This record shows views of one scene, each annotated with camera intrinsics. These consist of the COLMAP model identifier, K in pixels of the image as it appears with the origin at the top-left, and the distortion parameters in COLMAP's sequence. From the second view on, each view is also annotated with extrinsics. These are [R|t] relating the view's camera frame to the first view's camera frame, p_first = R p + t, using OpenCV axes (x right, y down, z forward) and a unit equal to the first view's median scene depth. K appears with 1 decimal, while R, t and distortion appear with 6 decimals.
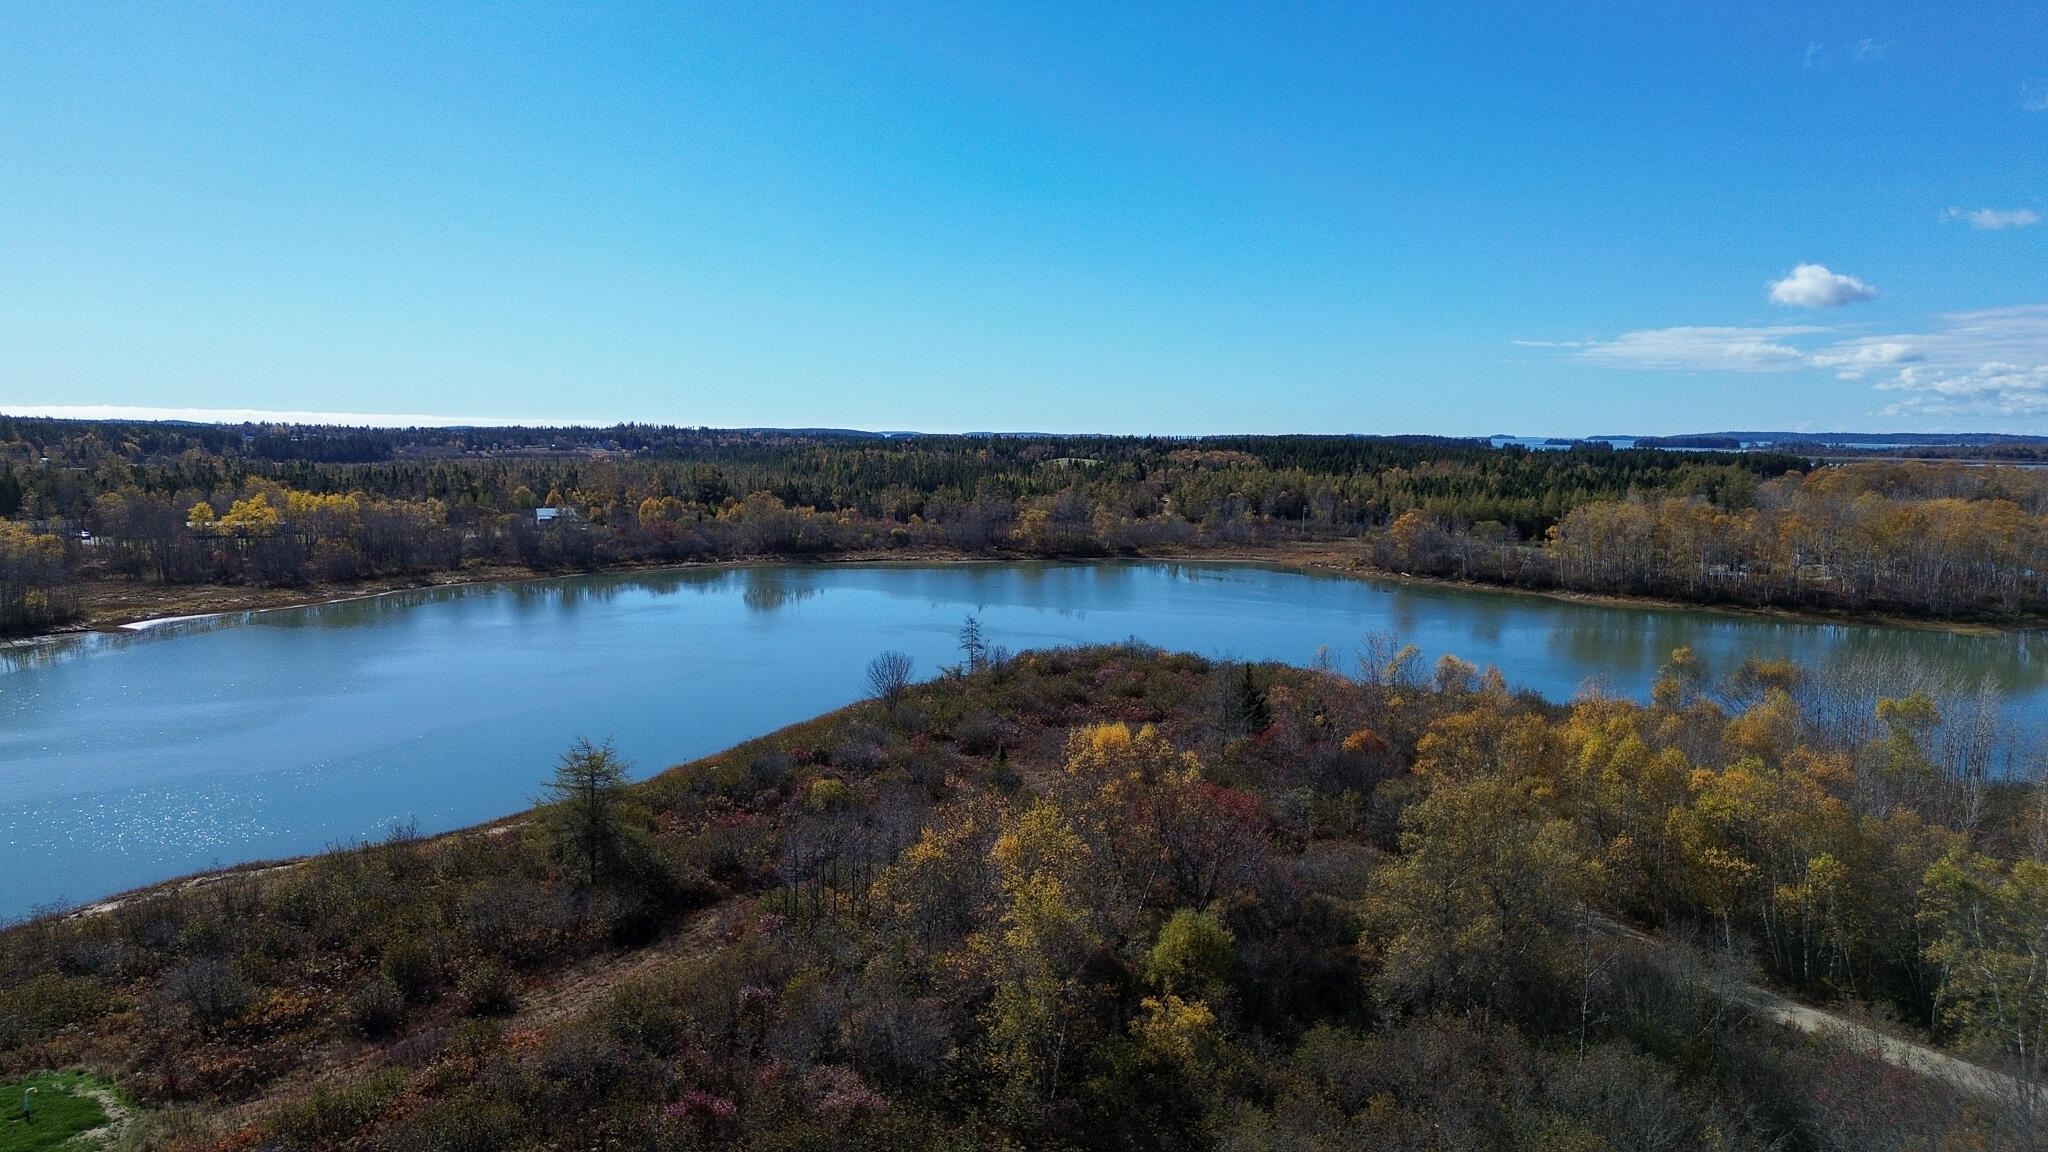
lens RADIAL K [[1447.0, 0, 1033.8], [0, 1447.0, 581.8], [0, 0, 1]] dist [0.057352, -0.056609]
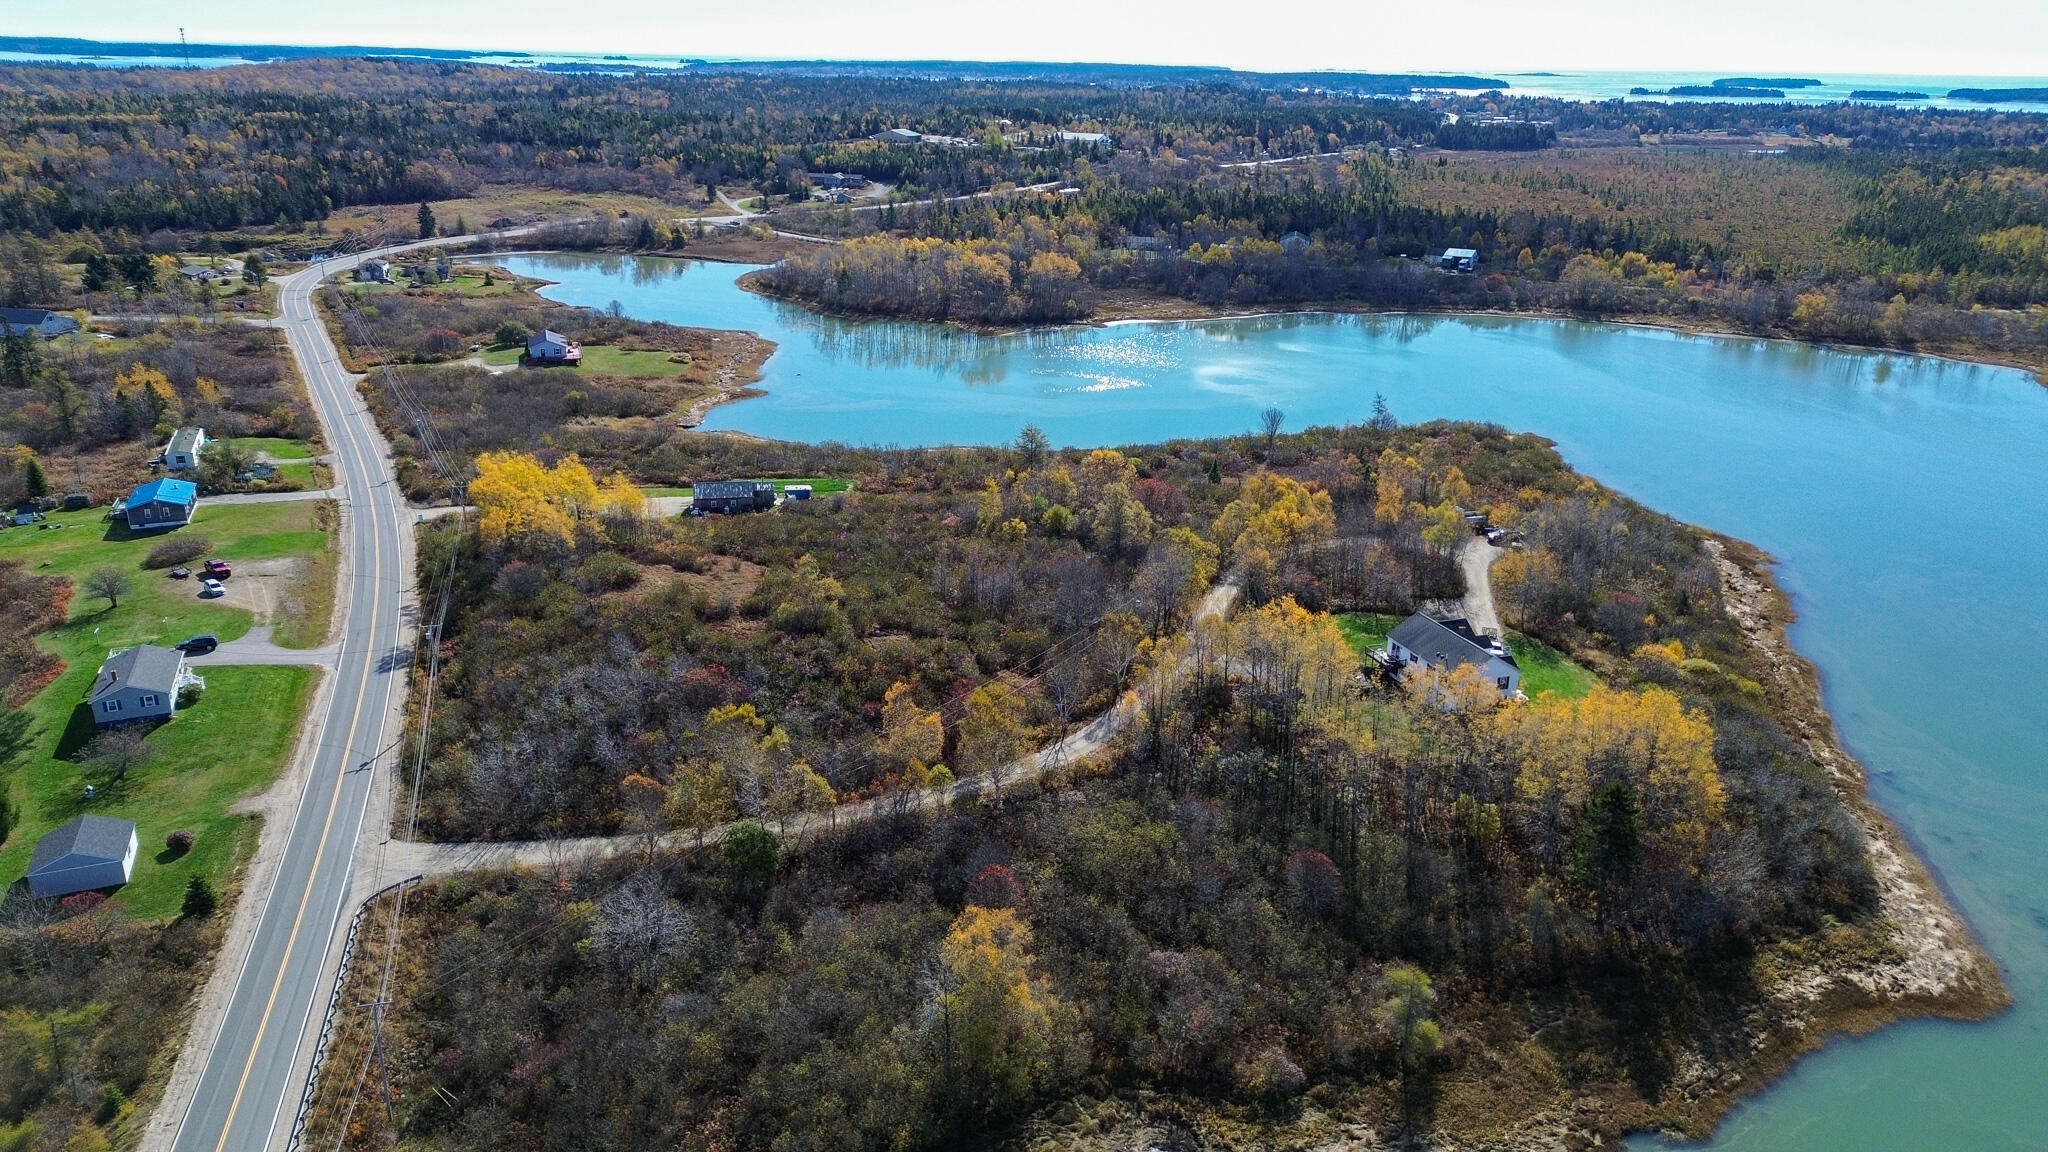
lens RADIAL K [[1447.0, 0, 1022.1], [0, 1447.0, 577.0], [0, 0, 1]] dist [0.057352, -0.056609]
pose [[0.677237, 0.250415, -0.691840, 0.497124], [-0.086635, 0.960899, 0.262996, -0.100156], [0.730647, -0.118173, 0.672451, -0.273354]]
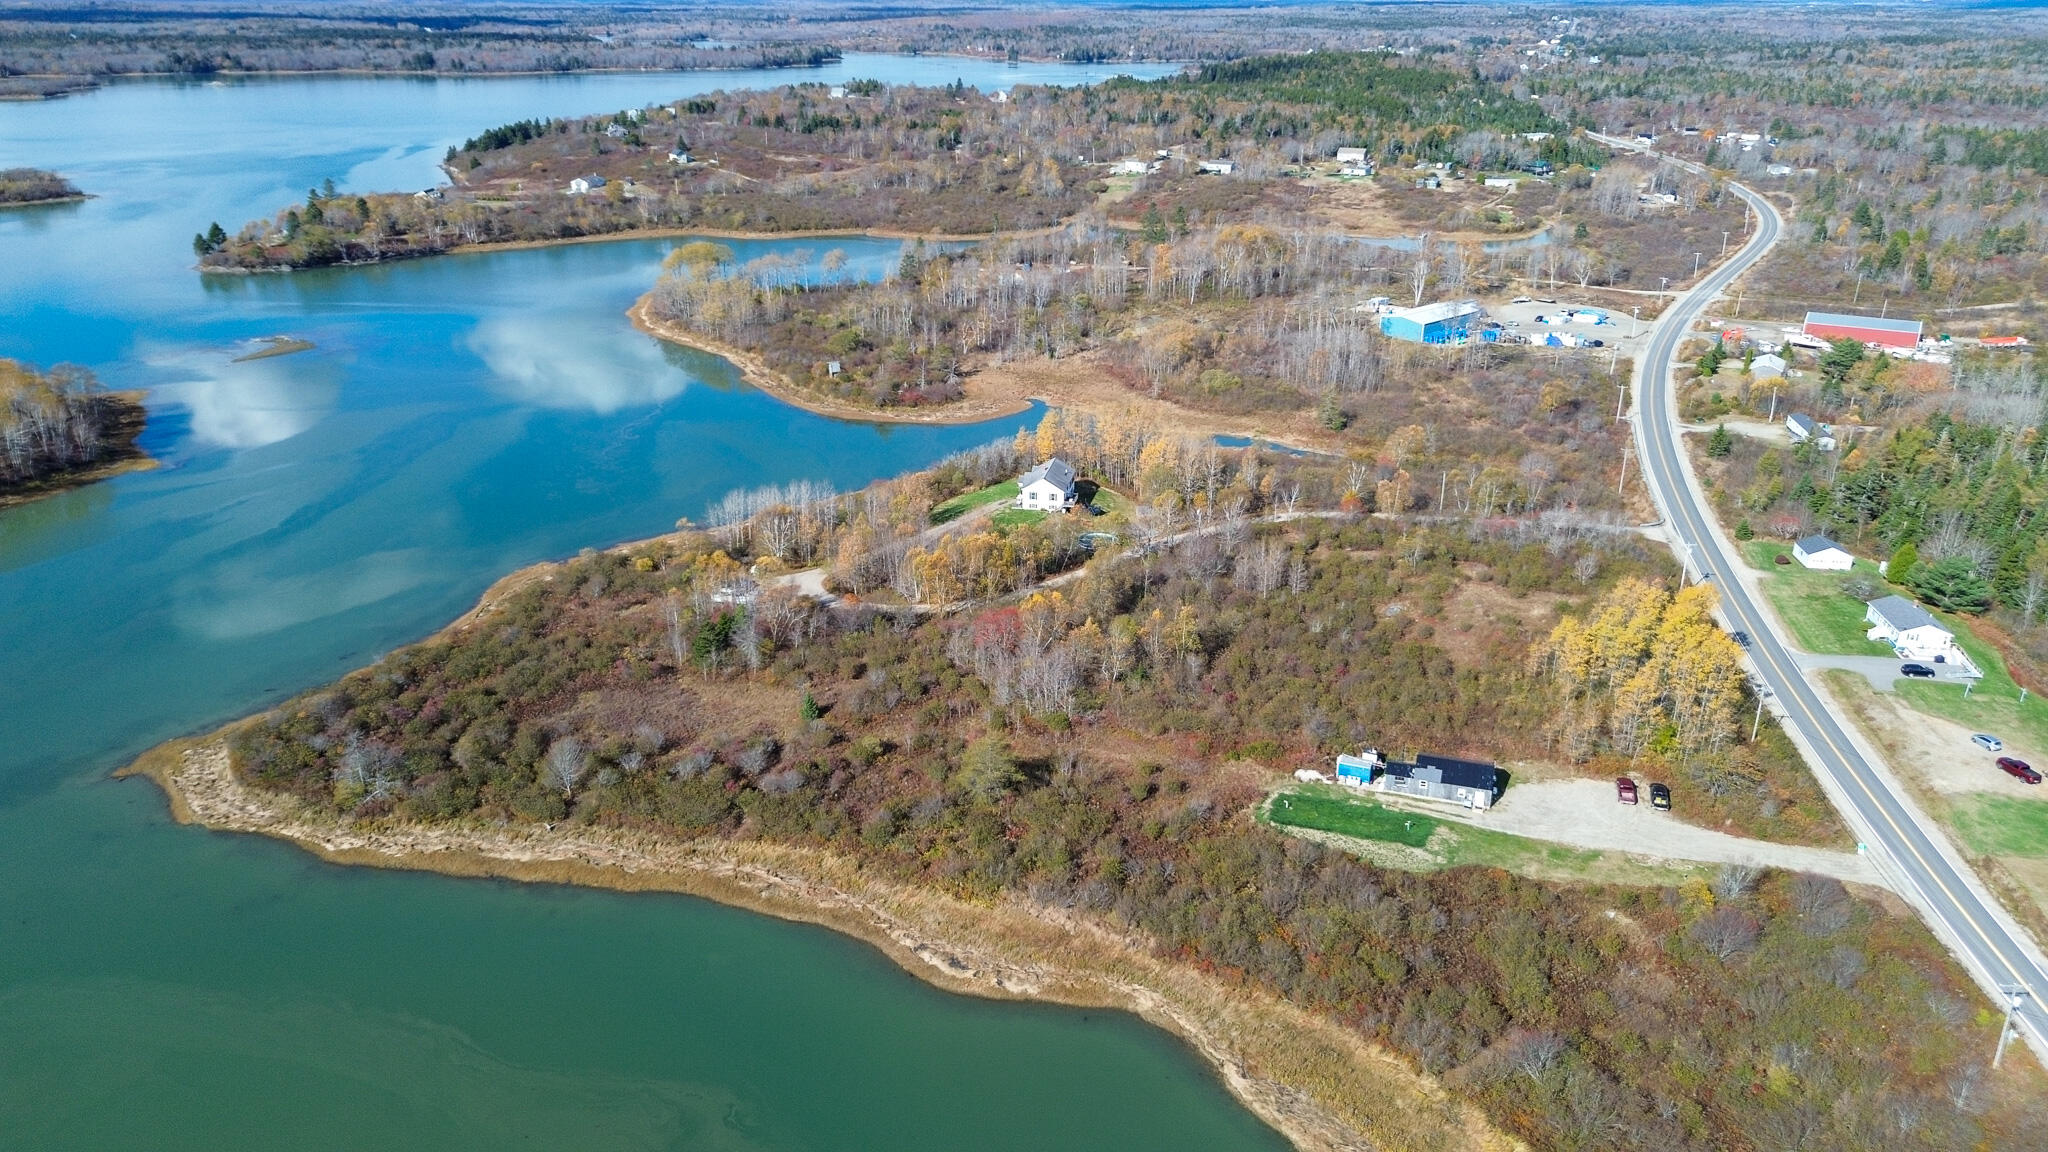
lens RADIAL K [[1447.0, 0, 1032.8], [0, 1447.0, 587.2], [0, 0, 1]] dist [0.057352, -0.056609]
pose [[-0.213193, -0.373049, 0.902986, -0.579219], [0.097323, 0.911528, 0.399556, -0.242096], [-0.972151, 0.173064, -0.158025, 0.351793]]
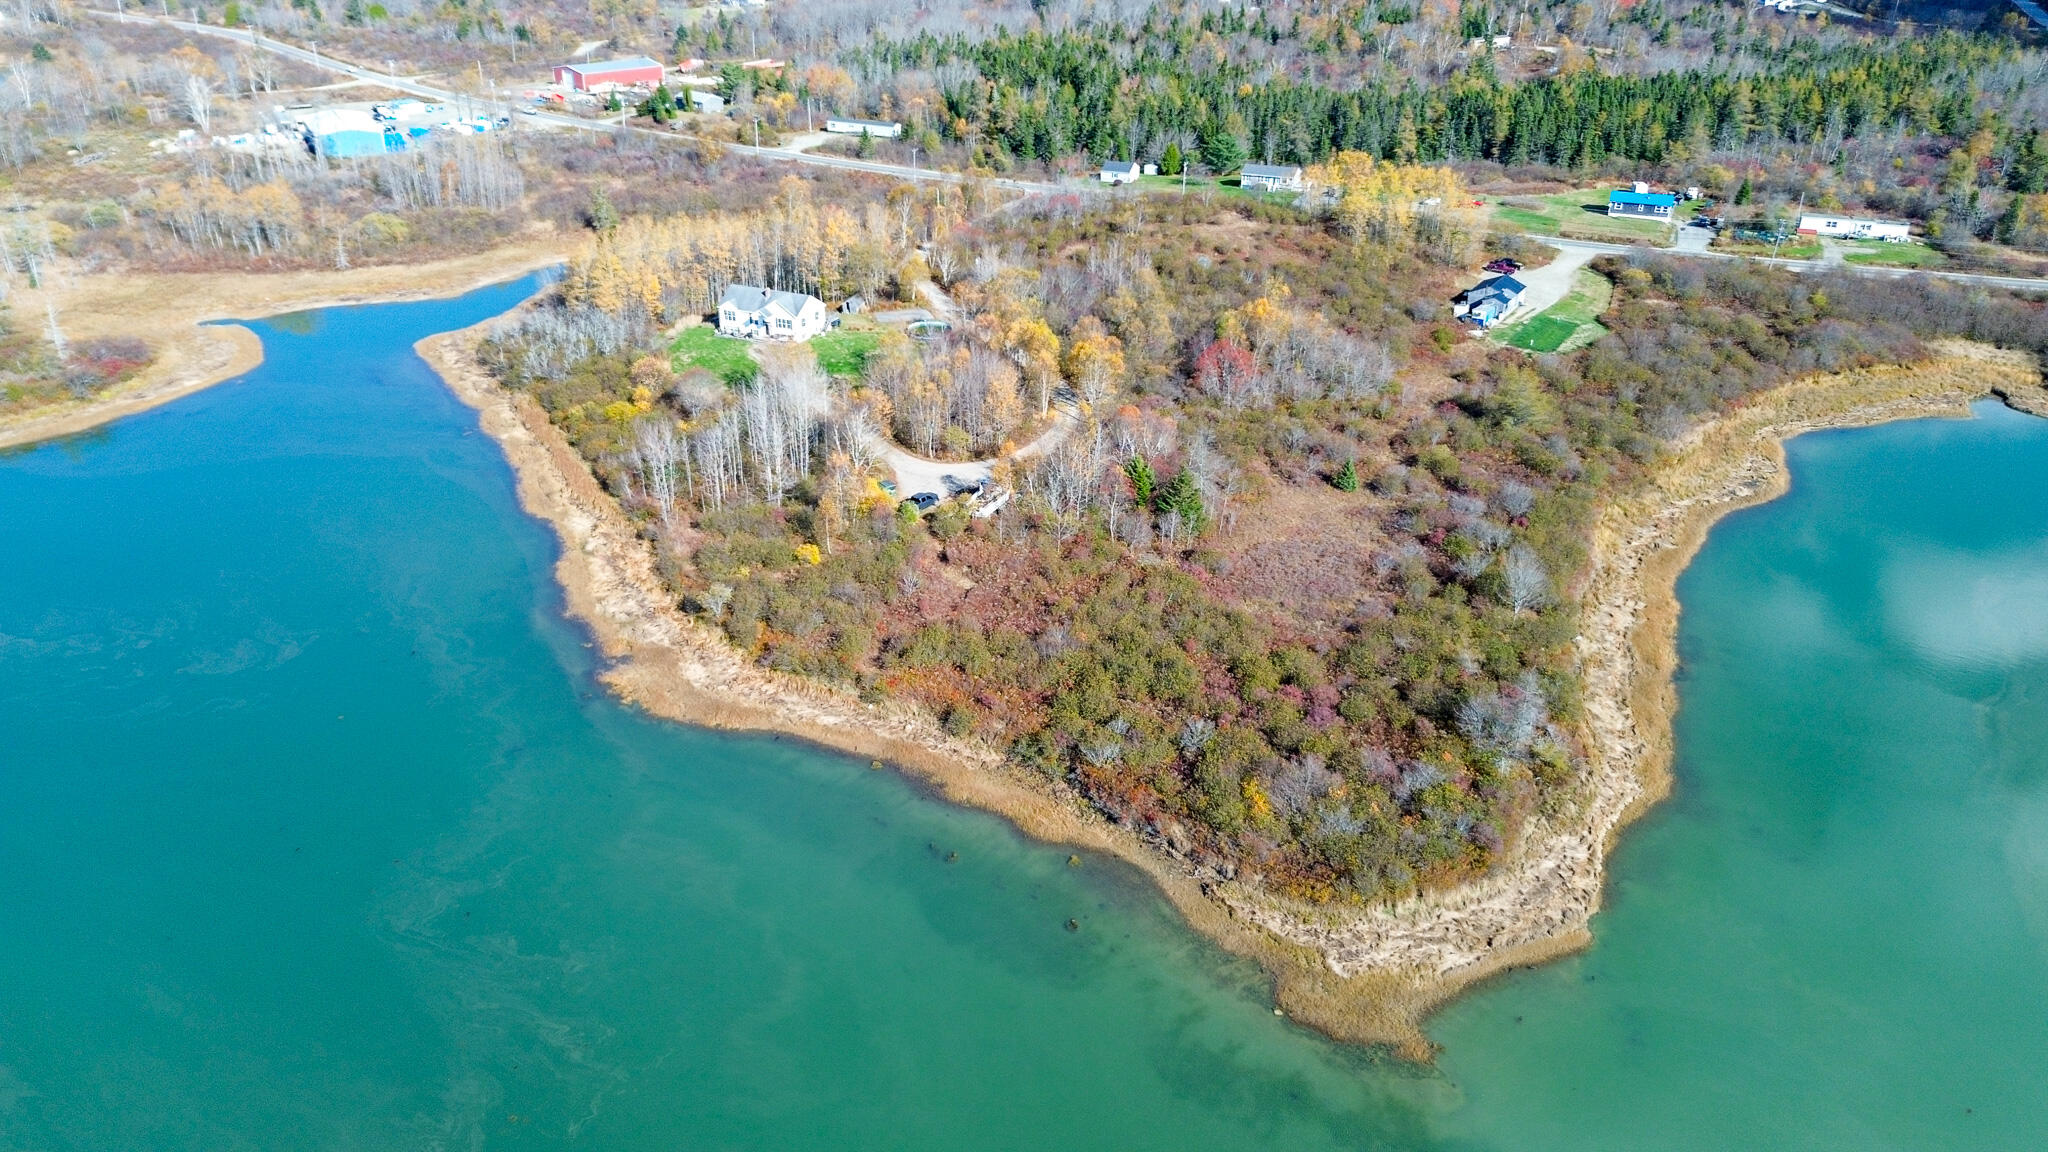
lens RADIAL K [[1447.0, 0, 1016.8], [0, 1447.0, 564.2], [0, 0, 1]] dist [0.057352, -0.056609]
pose [[-0.999475, -0.026308, 0.018900, 0.106143], [-0.012128, 0.844930, 0.534739, -0.220074], [-0.030037, 0.534229, -0.844806, 0.849301]]
